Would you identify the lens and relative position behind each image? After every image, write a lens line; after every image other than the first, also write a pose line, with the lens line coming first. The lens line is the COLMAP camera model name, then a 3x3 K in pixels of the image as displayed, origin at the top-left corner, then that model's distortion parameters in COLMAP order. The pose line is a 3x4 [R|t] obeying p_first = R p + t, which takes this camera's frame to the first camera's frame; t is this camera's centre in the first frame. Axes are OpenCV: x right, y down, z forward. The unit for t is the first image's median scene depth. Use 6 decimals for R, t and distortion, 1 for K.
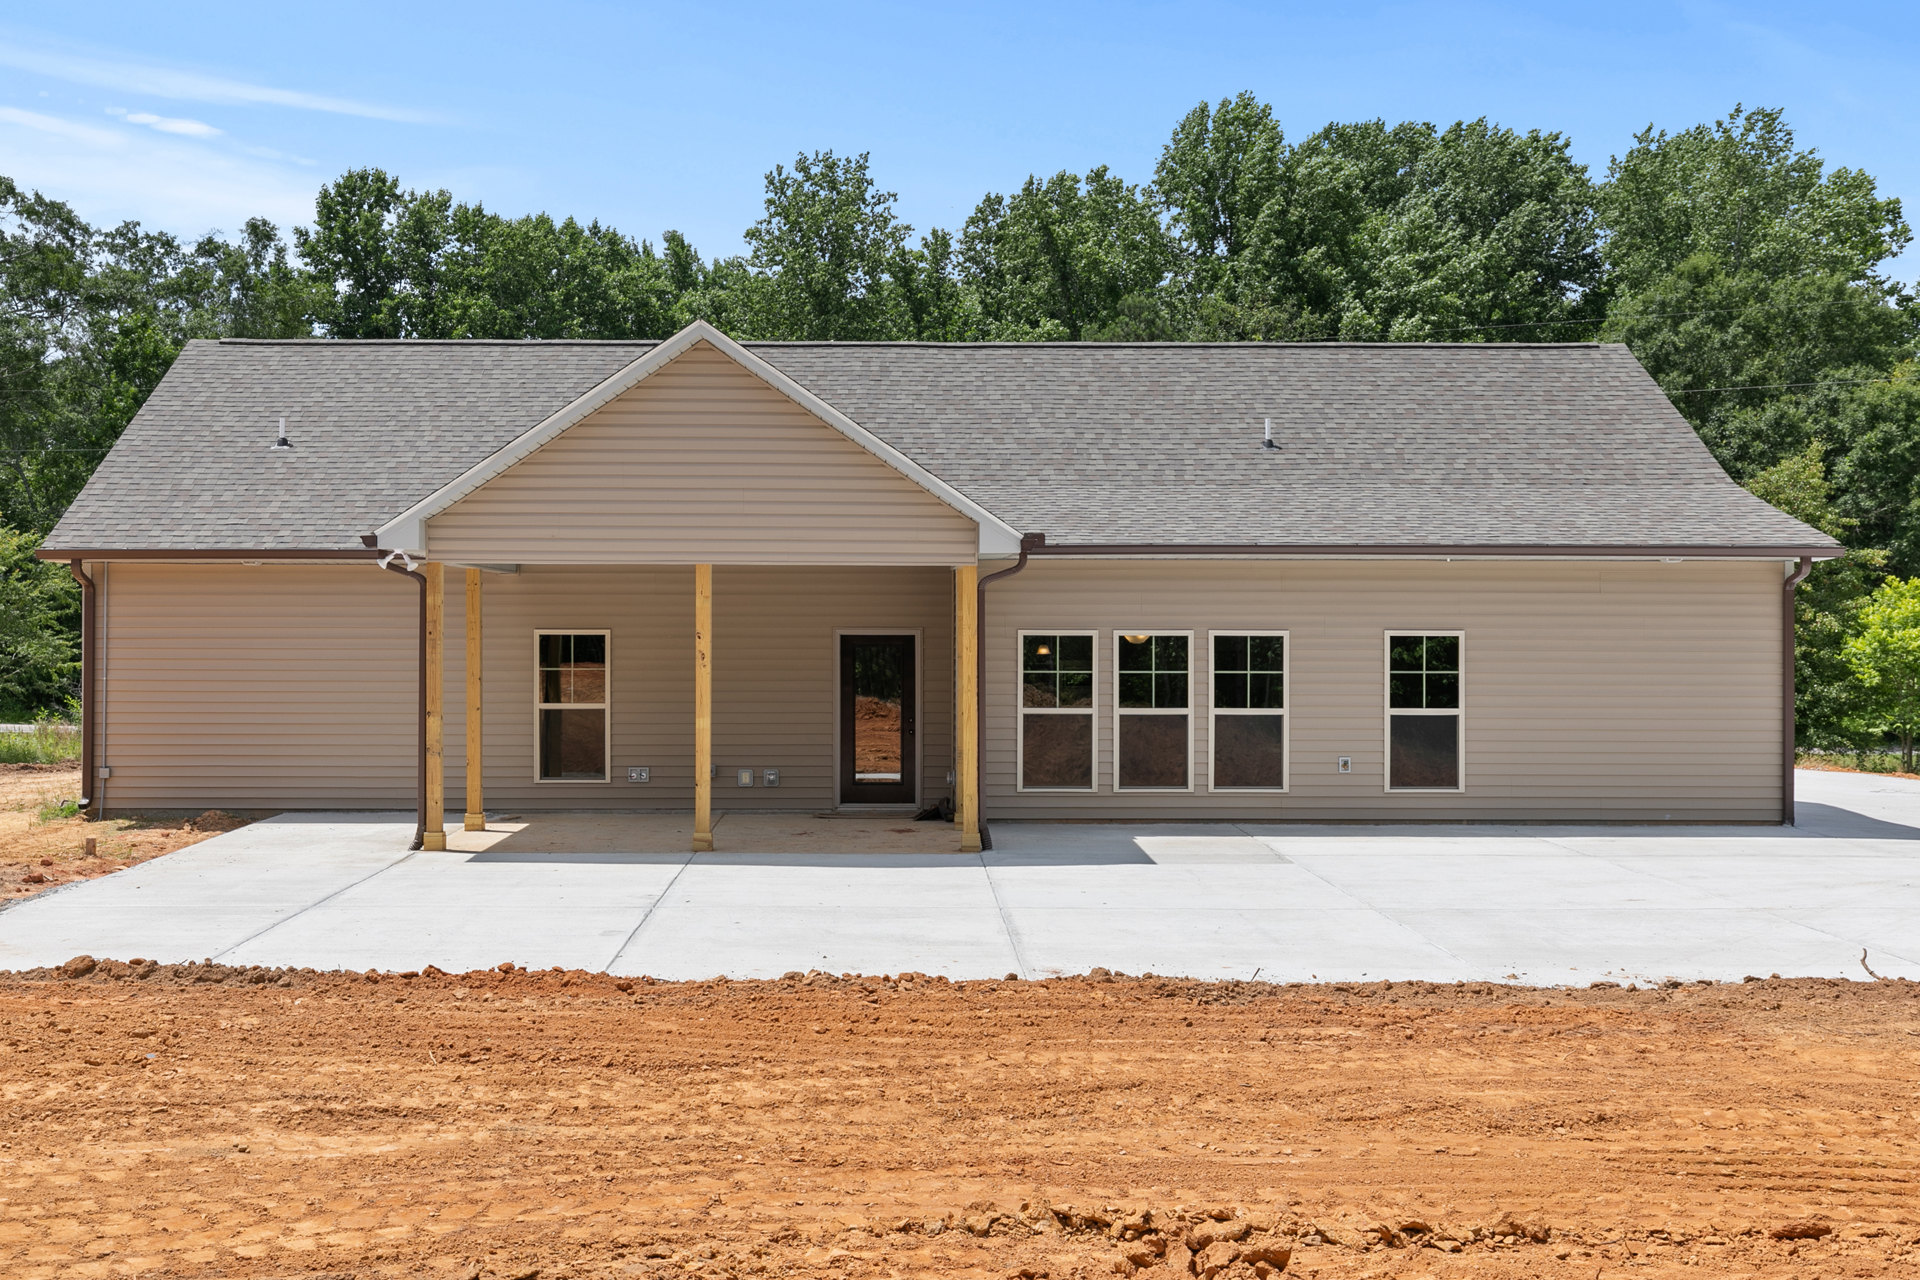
lens RADIAL K [[2004.5, 0, 957.7], [0, 2004.5, 638.2], [0, 0, 1]] dist [-0.015322, 0.000000]
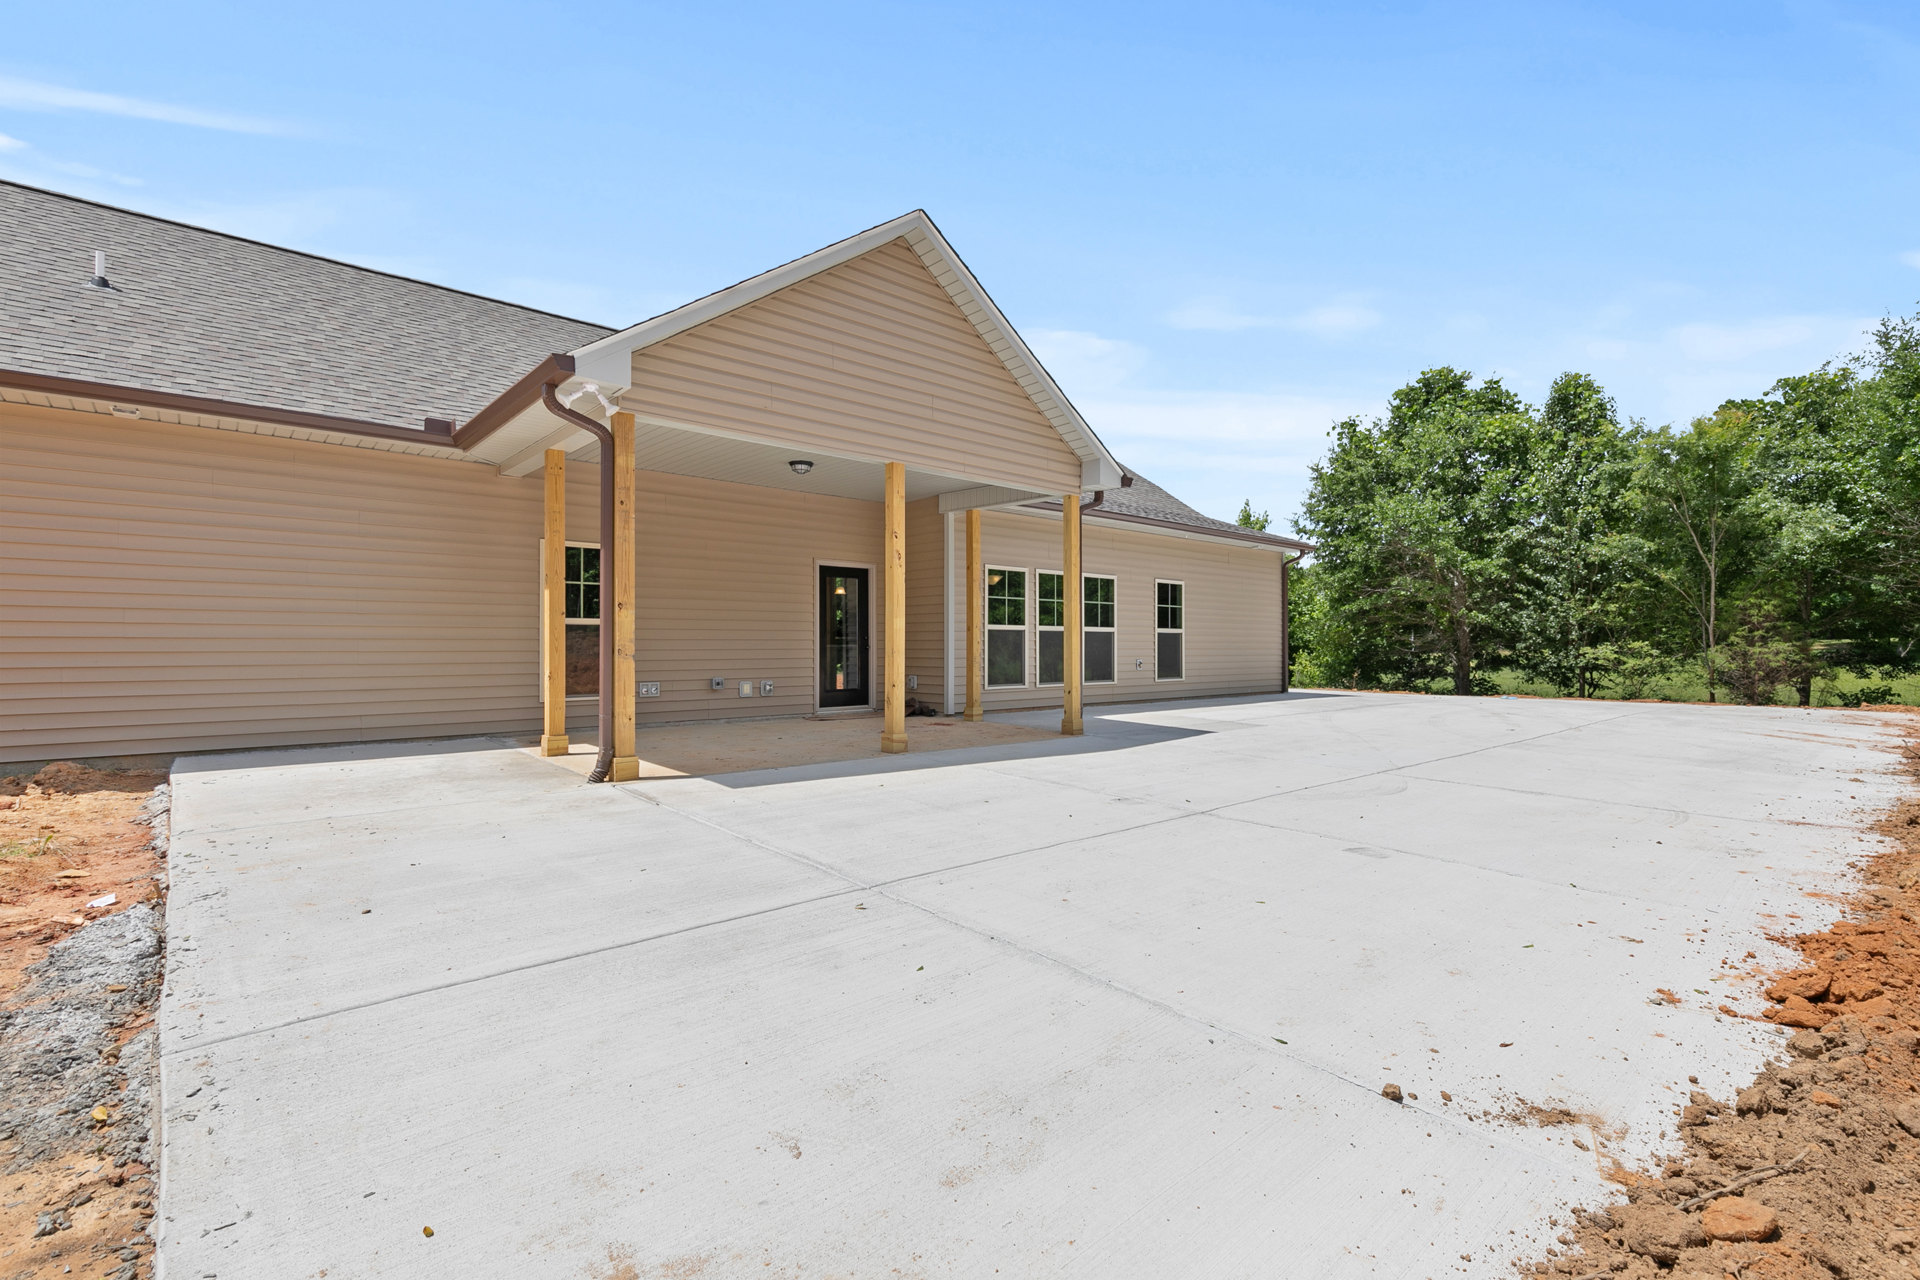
lens RADIAL K [[870.9, 0, 962.6], [0, 870.9, 643.7], [0, 0, 1]] dist [0.013320, -0.001083]
pose [[0.756481, -0.000551, 0.654015, -0.344963], [0.000245, 1.000000, 0.000559, 0.046685], [-0.654015, -0.000263, 0.756481, 0.584429]]
